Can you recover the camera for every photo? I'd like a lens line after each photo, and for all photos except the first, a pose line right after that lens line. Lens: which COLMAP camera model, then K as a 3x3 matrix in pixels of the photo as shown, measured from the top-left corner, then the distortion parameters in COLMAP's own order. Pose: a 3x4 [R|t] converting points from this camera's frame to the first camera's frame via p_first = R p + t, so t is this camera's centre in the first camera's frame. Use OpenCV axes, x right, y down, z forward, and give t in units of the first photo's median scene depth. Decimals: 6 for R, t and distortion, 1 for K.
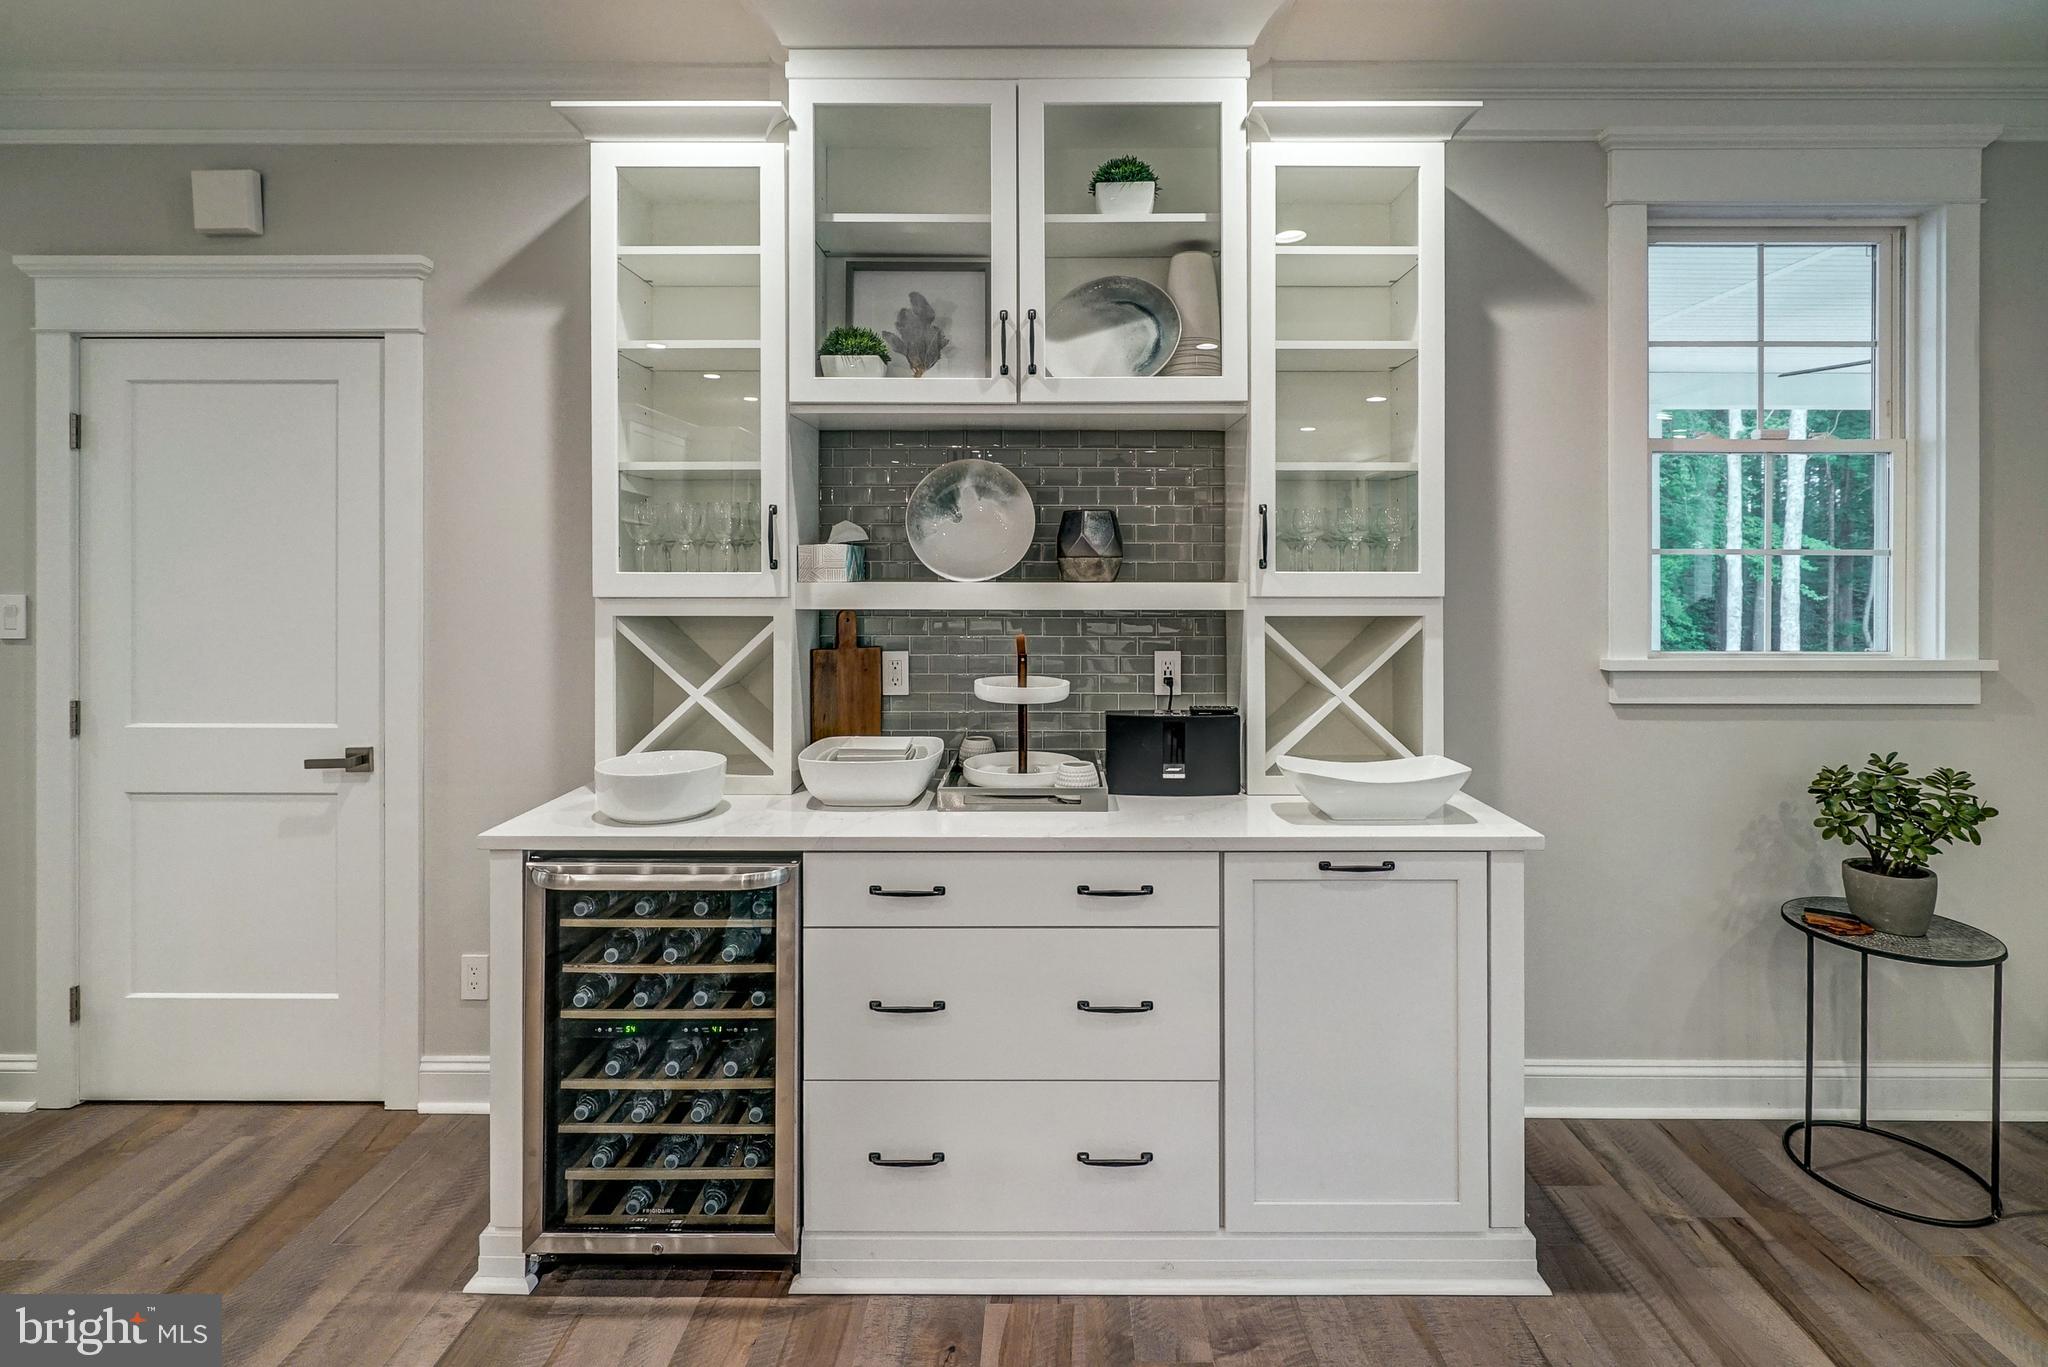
lens RADIAL K [[977.7, 0, 1049.7], [0, 977.7, 561.9], [0, 0, 1]] dist [0.003343, 0.000787]
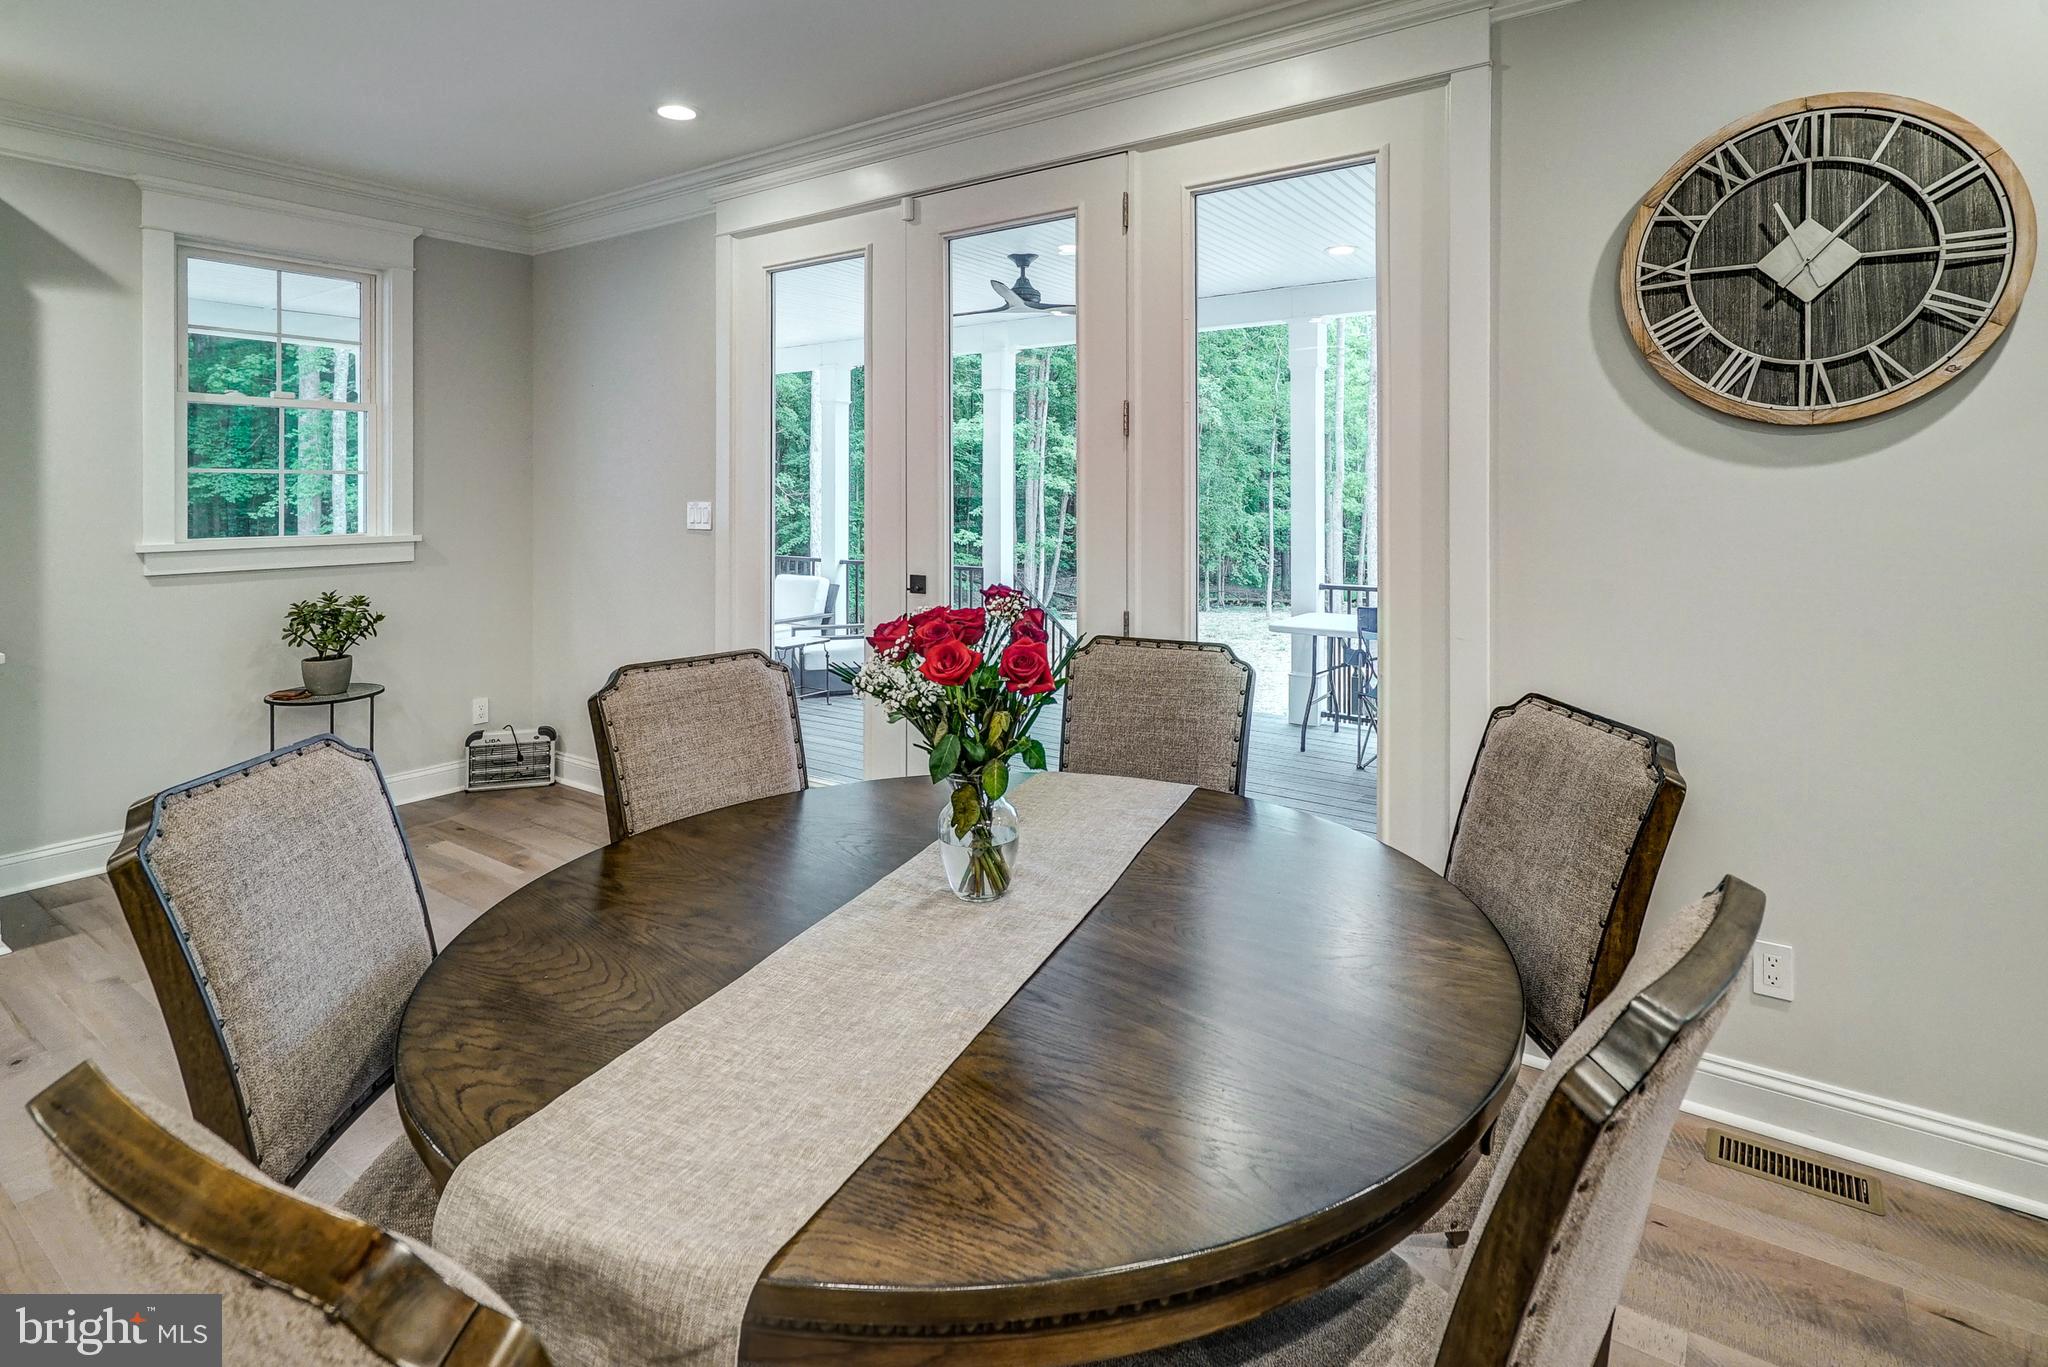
lens RADIAL K [[1026.7, 0, 1046.6], [0, 1026.7, 487.2], [0, 0, 1]] dist [-0.014347, -0.001295]
pose [[0.563173, -0.001435, 0.826337, 0.100422], [0.000900, 0.999999, 0.001123, 0.015669], [-0.826338, 0.000111, 0.563174, -0.999850]]
